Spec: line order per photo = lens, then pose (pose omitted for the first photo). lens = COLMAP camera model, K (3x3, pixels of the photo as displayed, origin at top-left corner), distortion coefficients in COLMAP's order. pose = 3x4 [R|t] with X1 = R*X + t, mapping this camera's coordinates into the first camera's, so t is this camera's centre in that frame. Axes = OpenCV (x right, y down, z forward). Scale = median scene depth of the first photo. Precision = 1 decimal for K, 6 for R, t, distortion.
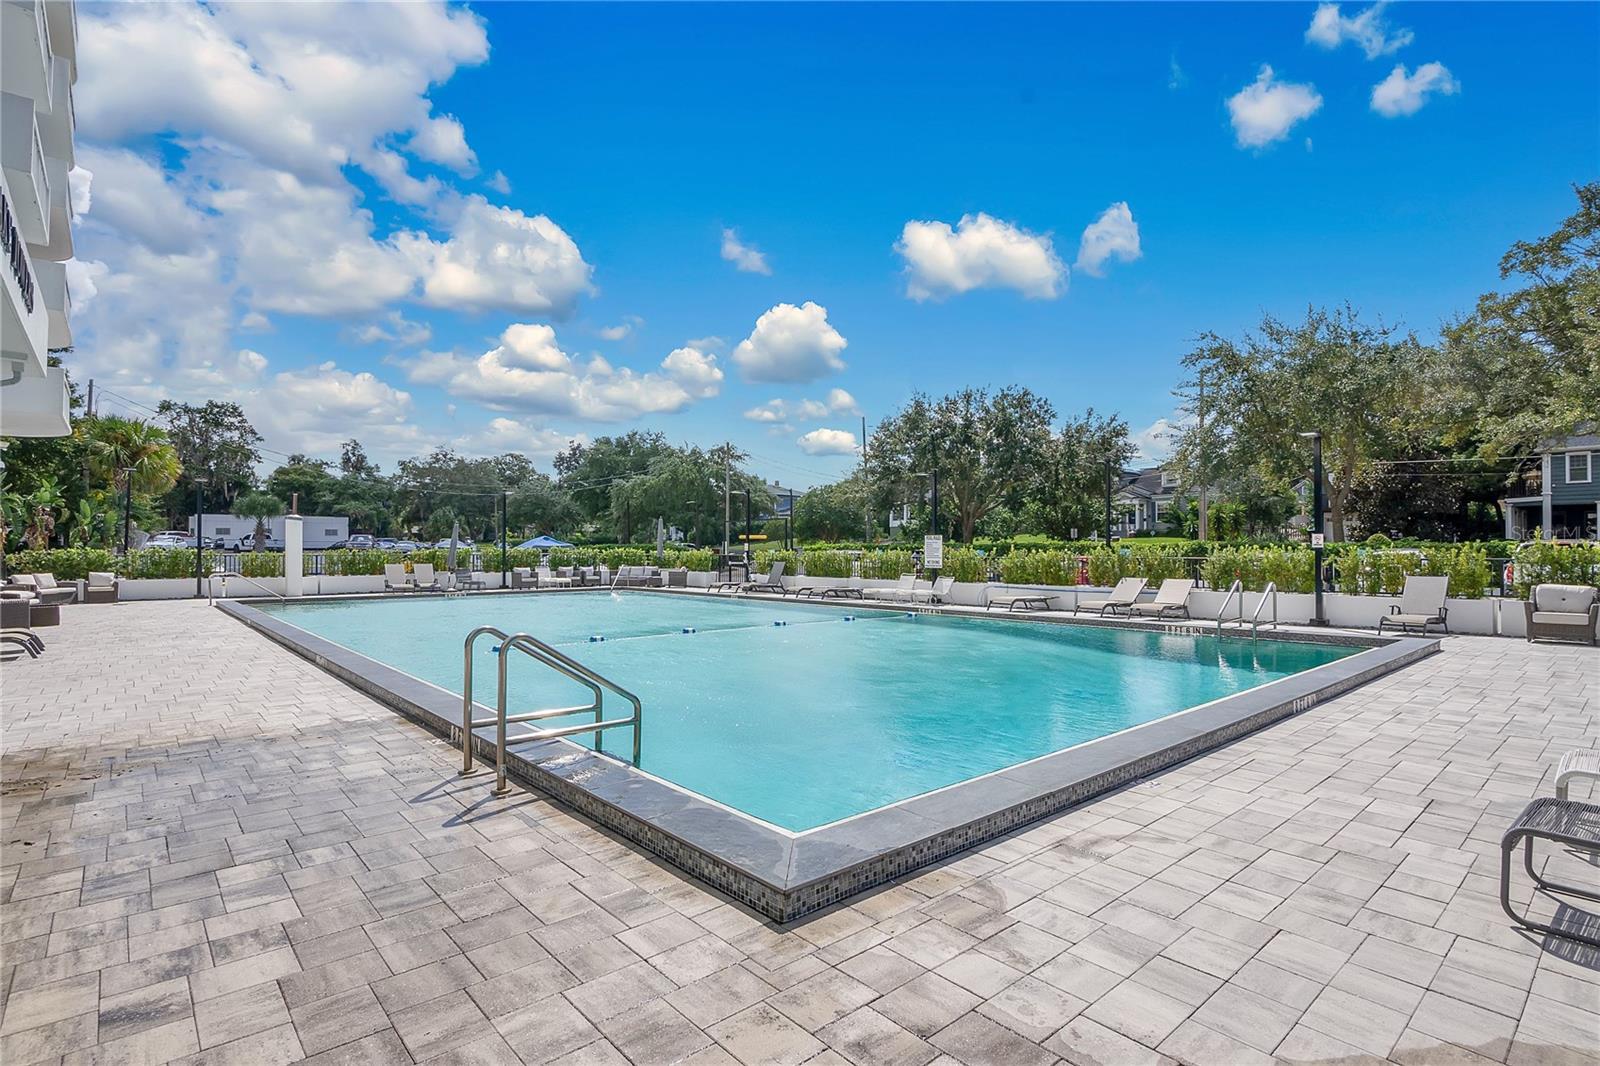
lens RADIAL K [[788.9, 0, 802.4], [0, 788.9, 535.6], [0, 0, 1]] dist [0.001822, -0.000477]
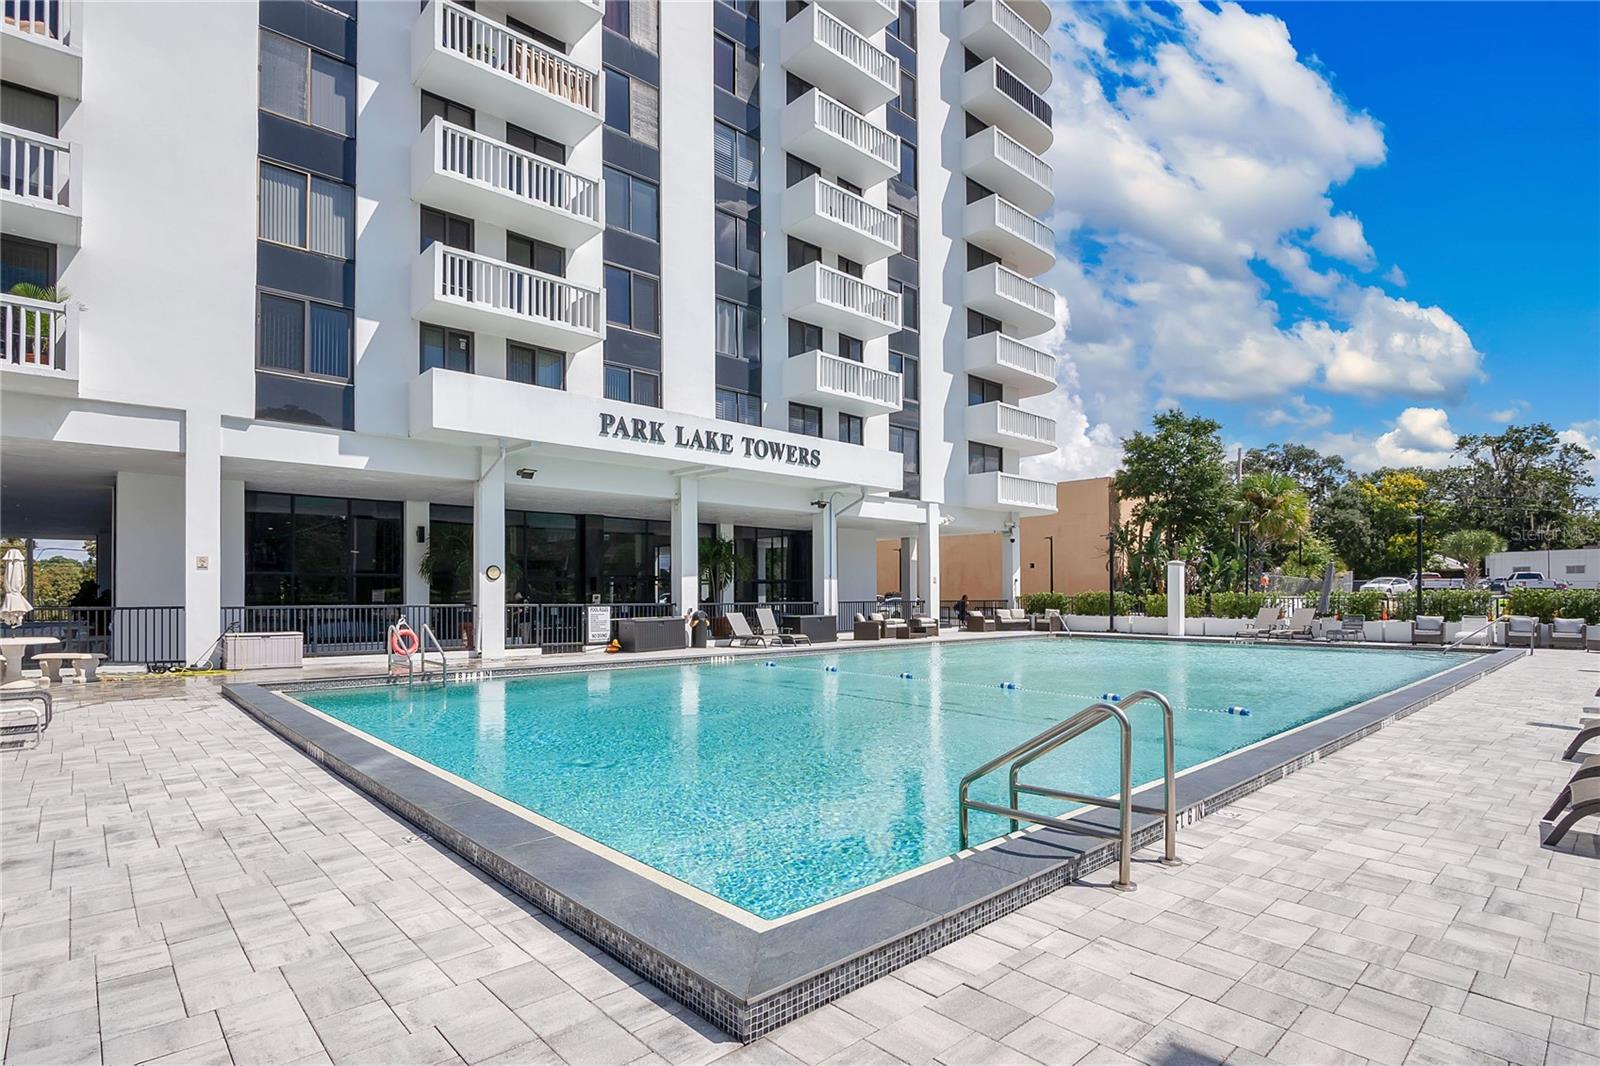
lens RADIAL K [[788.9, 0, 776.4], [0, 788.9, 588.5], [0, 0, 1]] dist [0.001822, -0.000477]
pose [[0.999996, 0.000293, 0.002740, -1.228814], [-0.000299, 0.999997, 0.002255, -0.024368], [-0.002739, -0.002256, 0.999994, -0.073044]]
